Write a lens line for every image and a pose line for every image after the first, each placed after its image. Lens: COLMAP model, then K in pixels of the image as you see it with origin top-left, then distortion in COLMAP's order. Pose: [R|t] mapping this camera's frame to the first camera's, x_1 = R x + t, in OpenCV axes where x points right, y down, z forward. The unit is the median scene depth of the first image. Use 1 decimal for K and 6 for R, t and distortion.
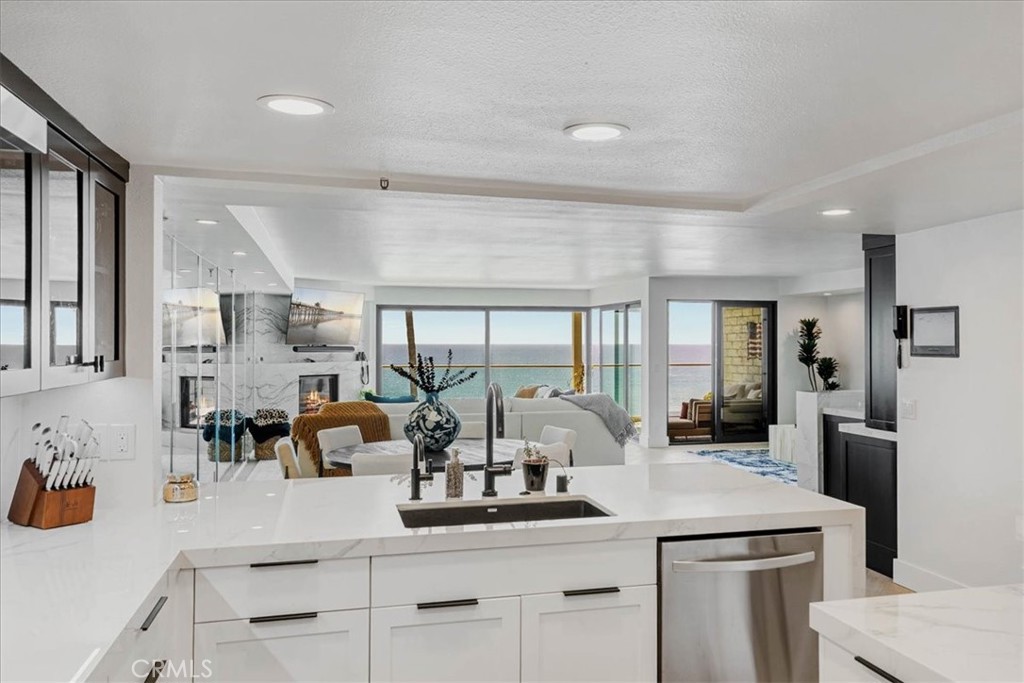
lens RADIAL K [[830.2, 0, 512.0], [0, 830.2, 341.5], [0, 0, 1]] dist [0.004941, 0.001325]
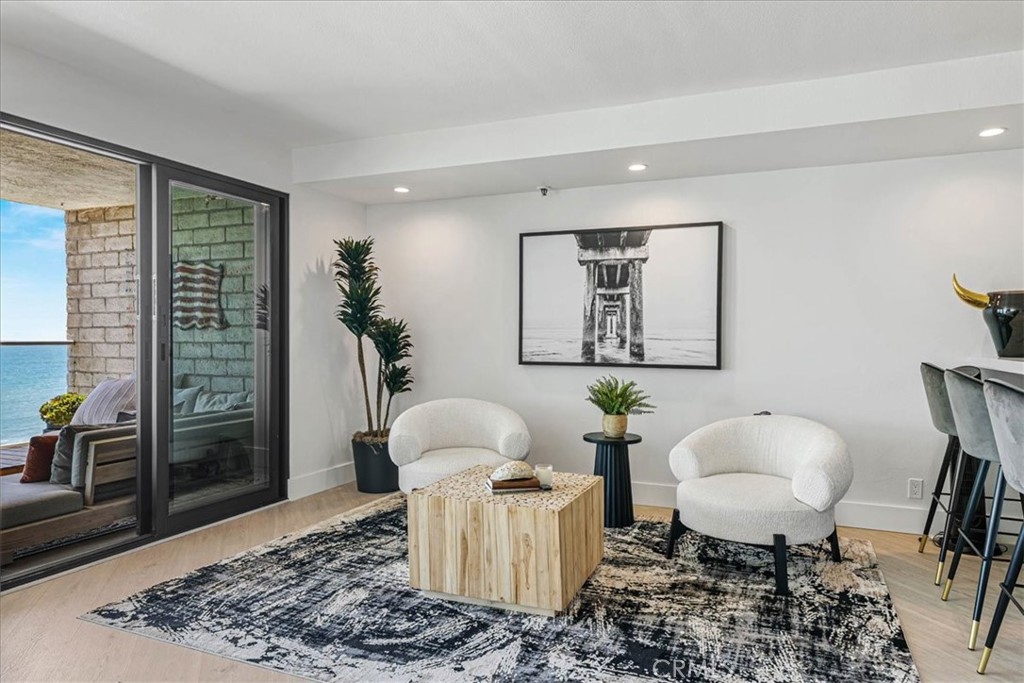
lens RADIAL K [[630.7, 0, 512.0], [0, 630.7, 341.5], [0, 0, 1]] dist [0.003626, 0.000603]
pose [[0.566004, 0.003026, 0.824397, 0.092501], [-0.005977, 0.999982, 0.000433, 0.029276], [-0.824381, -0.005172, 0.566012, 0.640011]]
